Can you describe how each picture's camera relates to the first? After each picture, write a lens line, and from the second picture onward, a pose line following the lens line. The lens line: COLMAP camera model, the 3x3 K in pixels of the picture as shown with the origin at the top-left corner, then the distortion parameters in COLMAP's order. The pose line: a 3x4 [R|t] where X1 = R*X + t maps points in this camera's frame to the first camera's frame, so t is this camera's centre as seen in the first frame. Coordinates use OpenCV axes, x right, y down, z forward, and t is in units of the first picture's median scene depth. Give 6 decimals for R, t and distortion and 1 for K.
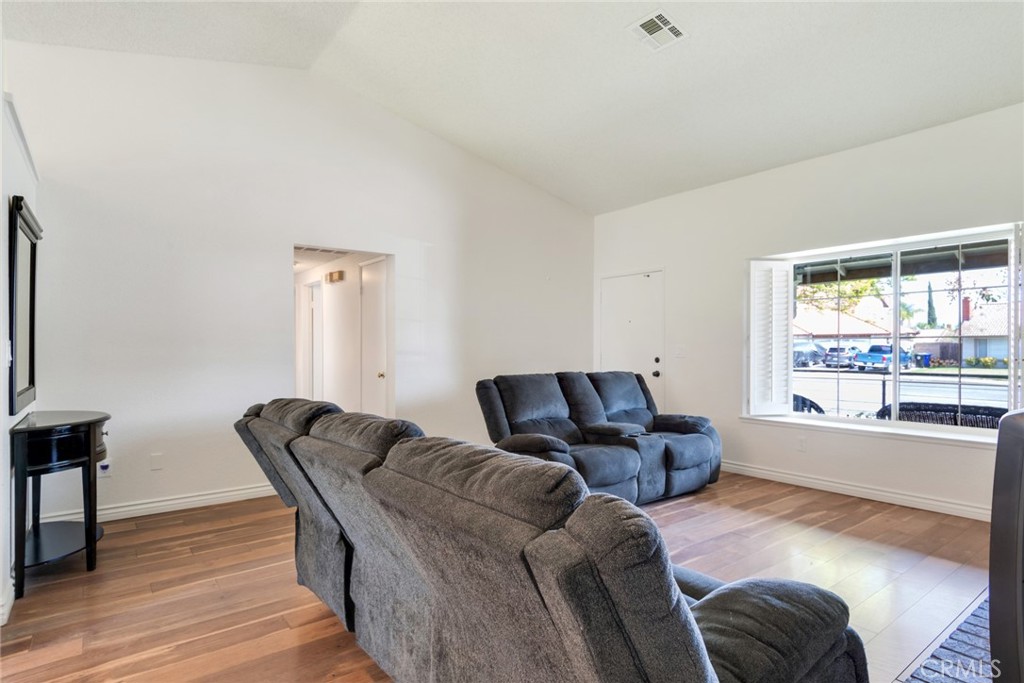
lens RADIAL K [[536.8, 0, 515.7], [0, 536.8, 346.1], [0, 0, 1]] dist [-0.000967, -0.000059]
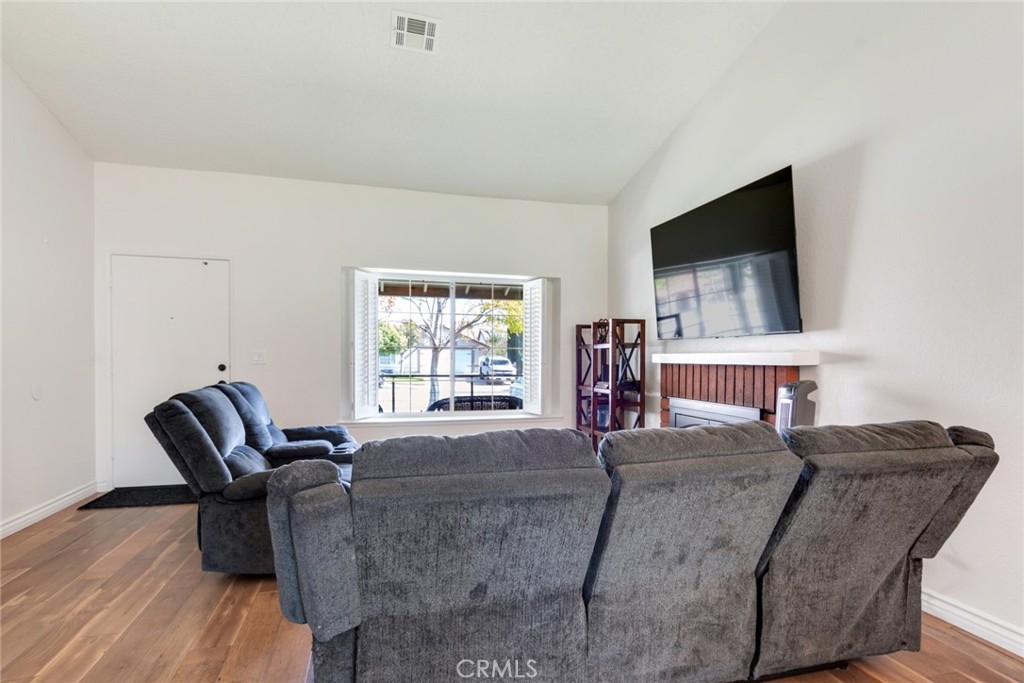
lens RADIAL K [[578.6, 0, 515.5], [0, 578.6, 353.8], [0, 0, 1]] dist [0.001192, 0.000256]
pose [[0.398078, 0.005199, 0.917337, -0.485921], [-0.010295, 0.999946, -0.001200, 0.001519], [-0.917294, -0.008966, 0.398110, 0.306320]]
